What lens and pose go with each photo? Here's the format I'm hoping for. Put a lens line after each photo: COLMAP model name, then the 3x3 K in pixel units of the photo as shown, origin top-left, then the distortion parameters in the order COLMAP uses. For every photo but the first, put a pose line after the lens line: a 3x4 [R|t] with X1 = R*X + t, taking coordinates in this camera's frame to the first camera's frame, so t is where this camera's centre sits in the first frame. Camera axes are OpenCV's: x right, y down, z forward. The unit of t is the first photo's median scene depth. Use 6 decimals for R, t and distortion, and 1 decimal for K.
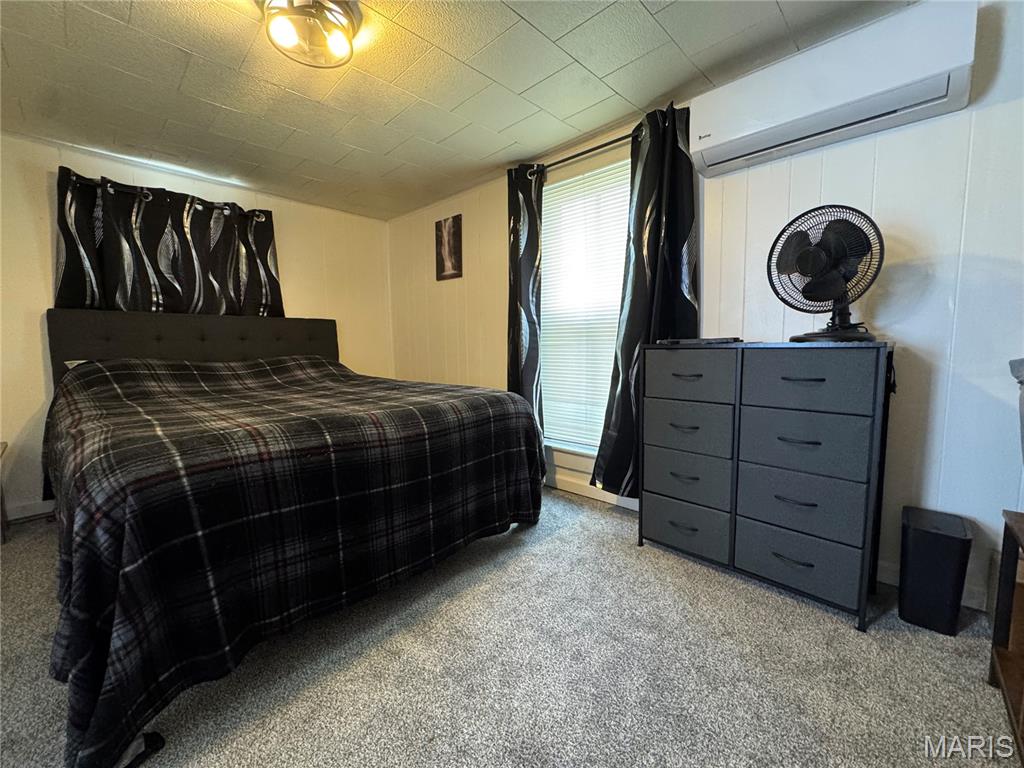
lens RADIAL K [[407.0, 0, 513.6], [0, 407.0, 384.0], [0, 0, 1]] dist [-0.003235, 0.000425]
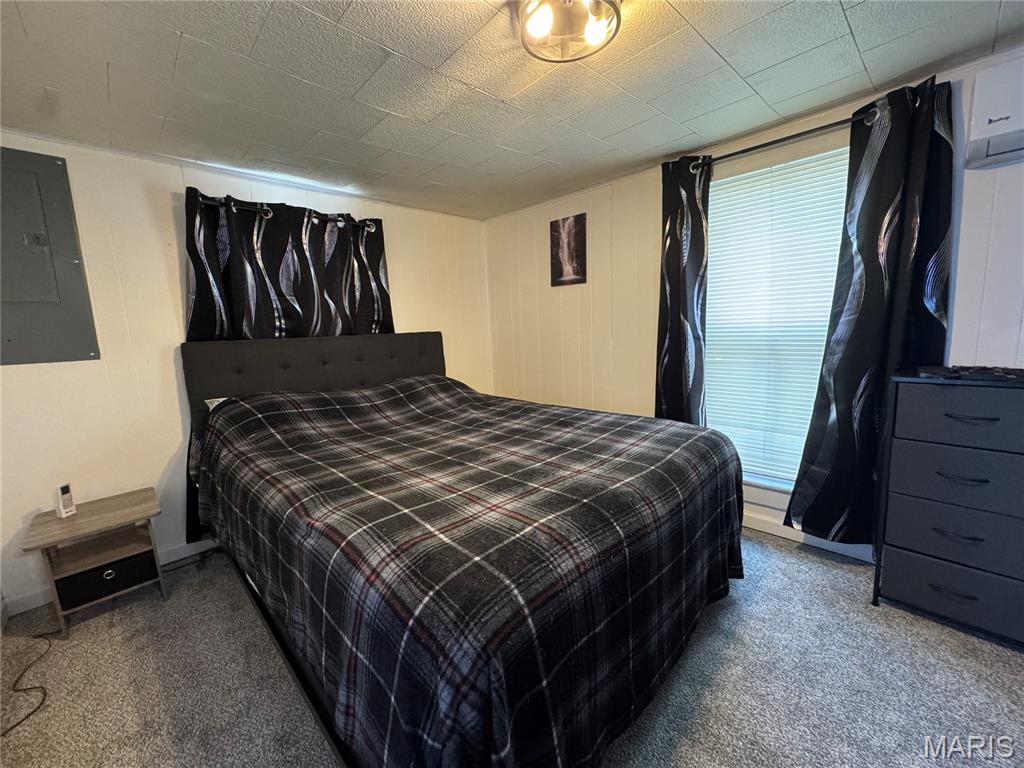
lens RADIAL K [[407.0, 0, 510.2], [0, 407.0, 381.0], [0, 0, 1]] dist [-0.003235, 0.000425]
pose [[0.998558, -0.025320, -0.047340, -0.343196], [0.027261, 0.998795, 0.040809, -0.112462], [0.046250, -0.042041, 0.998045, 0.098877]]
